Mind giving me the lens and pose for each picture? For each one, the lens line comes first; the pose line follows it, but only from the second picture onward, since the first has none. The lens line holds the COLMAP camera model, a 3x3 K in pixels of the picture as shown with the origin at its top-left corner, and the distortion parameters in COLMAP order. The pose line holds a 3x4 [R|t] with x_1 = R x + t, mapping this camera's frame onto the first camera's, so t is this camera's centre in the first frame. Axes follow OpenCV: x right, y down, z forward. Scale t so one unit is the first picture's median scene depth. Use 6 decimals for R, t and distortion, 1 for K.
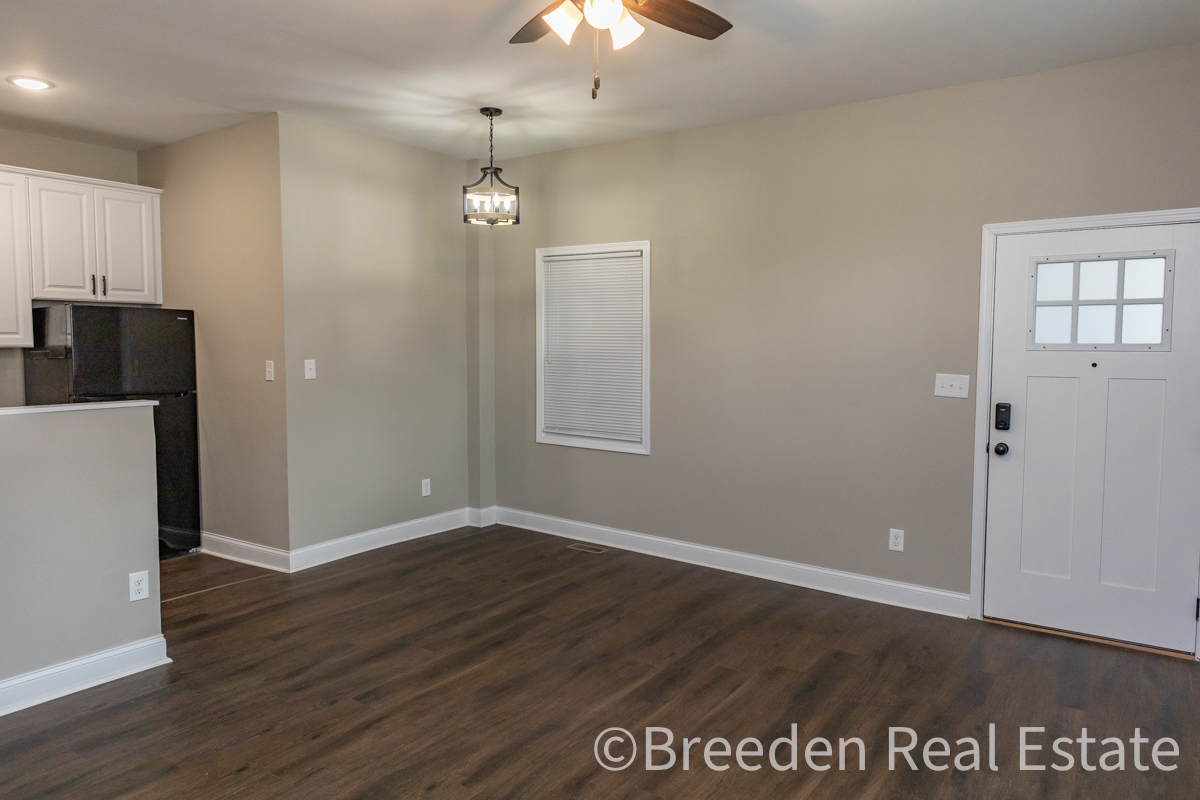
lens RADIAL K [[822.8, 0, 599.4], [0, 822.8, 398.3], [0, 0, 1]] dist [0.001558, -0.003954]
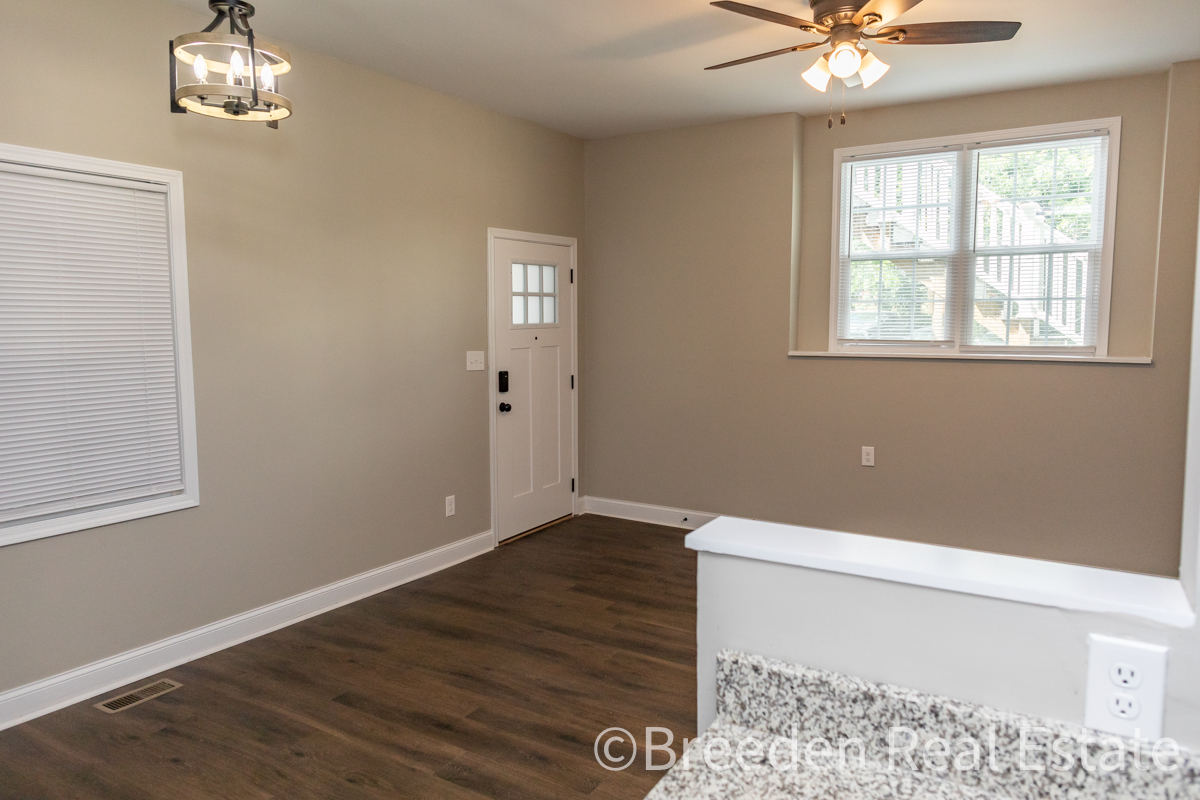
lens RADIAL K [[822.8, 0, 624.0], [0, 822.8, 385.0], [0, 0, 1]] dist [0.001558, -0.003954]
pose [[-0.101534, -0.093594, 0.990420, -0.792785], [0.071047, 0.992340, 0.101059, -0.088086], [-0.992292, 0.080627, -0.094107, 0.935748]]
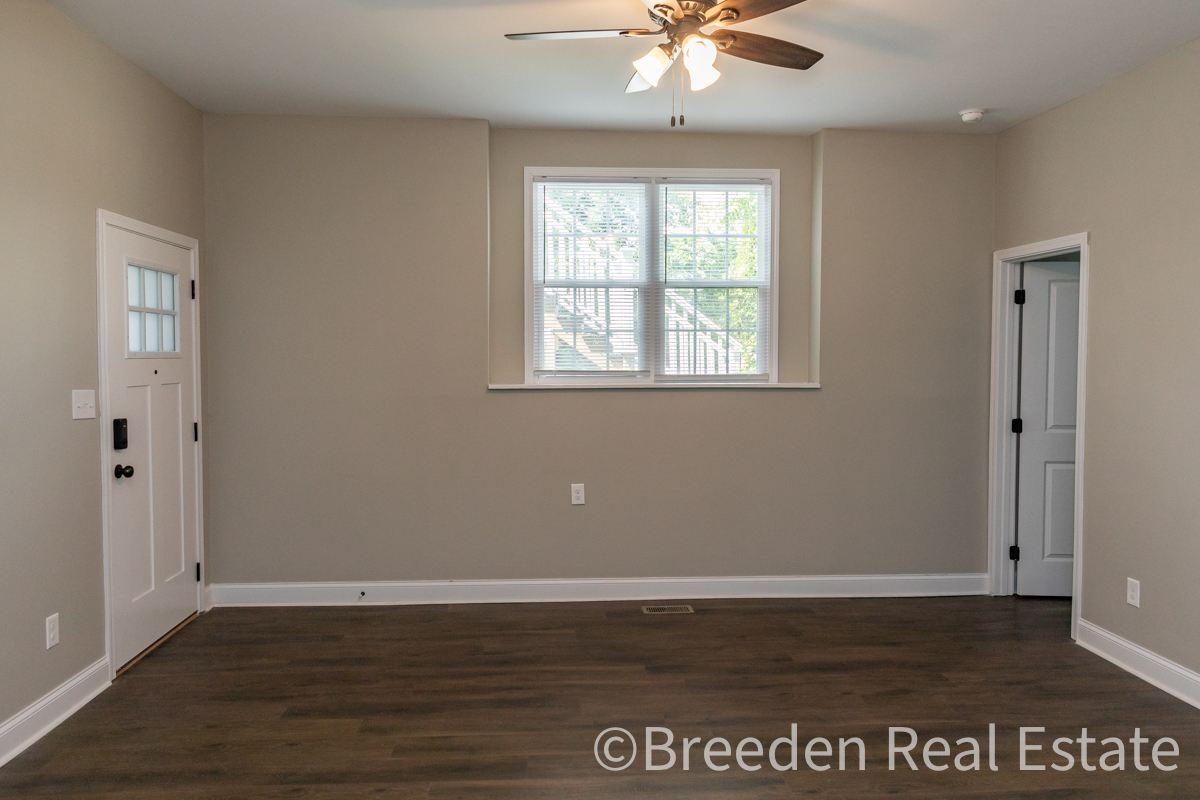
lens RADIAL K [[822.8, 0, 617.8], [0, 822.8, 386.8], [0, 0, 1]] dist [0.001558, -0.003954]
pose [[-0.654814, -0.033949, 0.755027, -0.517767], [0.047195, 0.995204, 0.085679, -0.077966], [-0.754315, 0.091737, -0.650071, 1.166124]]
